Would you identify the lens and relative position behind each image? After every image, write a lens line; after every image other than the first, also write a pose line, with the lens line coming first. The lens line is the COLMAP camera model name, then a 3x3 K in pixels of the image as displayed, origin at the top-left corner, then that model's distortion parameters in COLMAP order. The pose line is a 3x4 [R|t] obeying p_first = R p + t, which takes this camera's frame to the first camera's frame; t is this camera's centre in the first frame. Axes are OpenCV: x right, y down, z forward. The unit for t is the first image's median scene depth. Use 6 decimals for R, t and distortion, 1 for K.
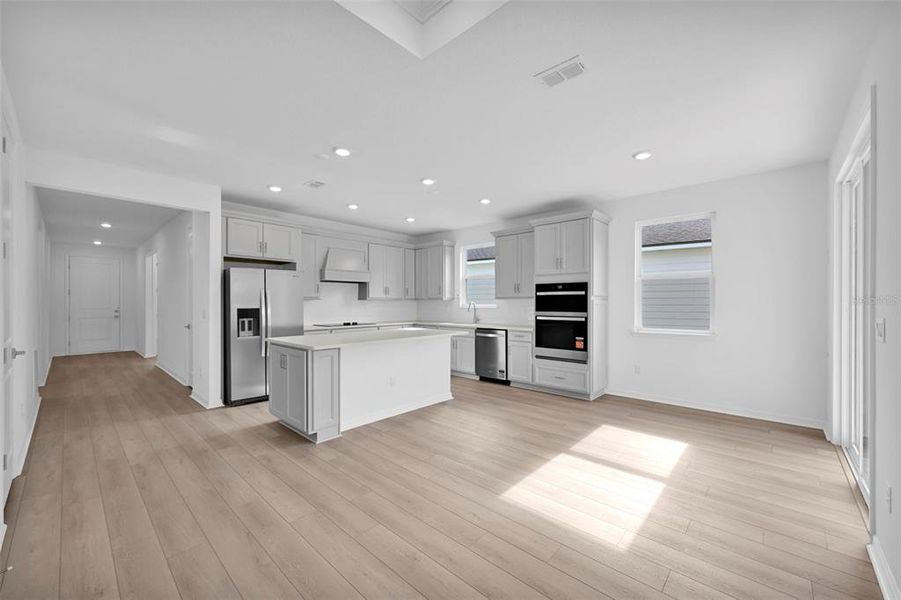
lens RADIAL K [[351.7, 0, 452.2], [0, 351.7, 304.3], [0, 0, 1]] dist [0.000798, 0.000133]
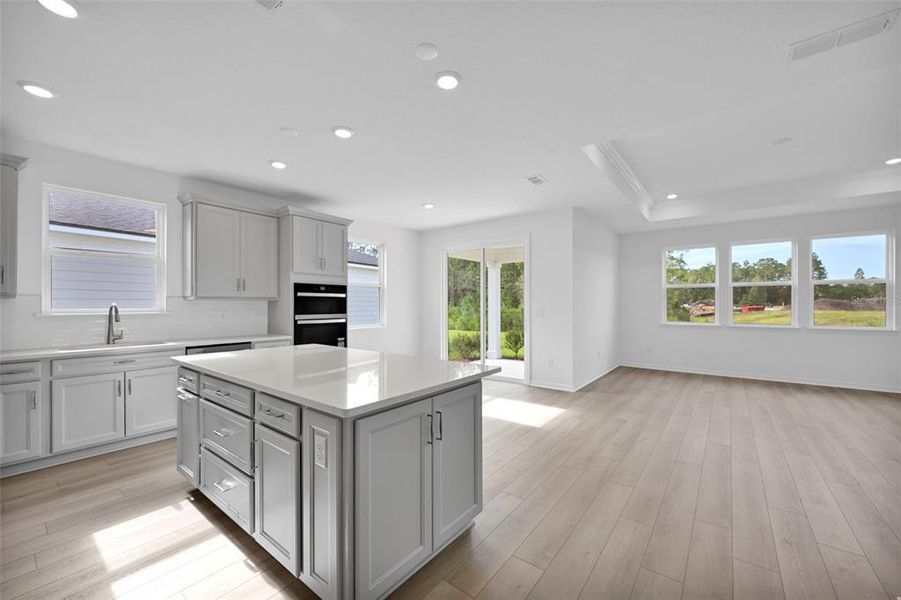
lens RADIAL K [[356.7, 0, 453.2], [0, 356.7, 303.3], [0, 0, 1]] dist [0.002043, 0.000243]
pose [[-0.089673, 0.002538, 0.995968, -0.698437], [0.001192, 0.999996, -0.002441, -0.005747], [-0.995971, 0.000968, -0.089676, 0.738218]]
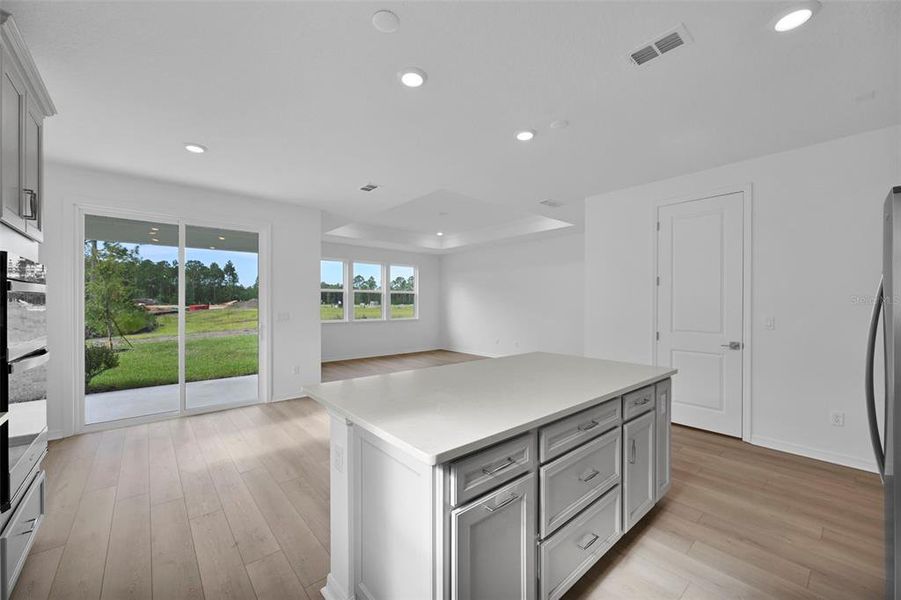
lens RADIAL K [[351.7, 0, 452.2], [0, 351.7, 304.3], [0, 0, 1]] dist [0.000798, 0.000133]
pose [[-0.994166, -0.002903, 0.107821, -0.155918], [-0.002530, 0.999990, 0.003596, -0.014154], [-0.107830, 0.003302, -0.994164, 1.315001]]
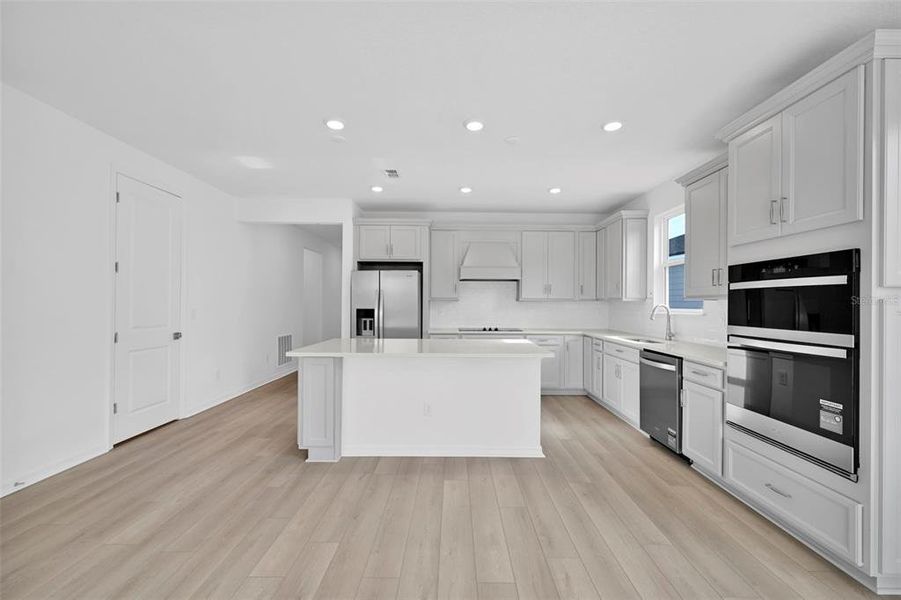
lens RADIAL K [[356.7, 0, 453.2], [0, 356.7, 303.3], [0, 0, 1]] dist [0.002043, 0.000243]
pose [[0.679341, 0.003586, -0.733814, 0.355939], [-0.009460, 0.999948, -0.003871, -0.003288], [0.733761, 0.009572, 0.679340, 0.440808]]
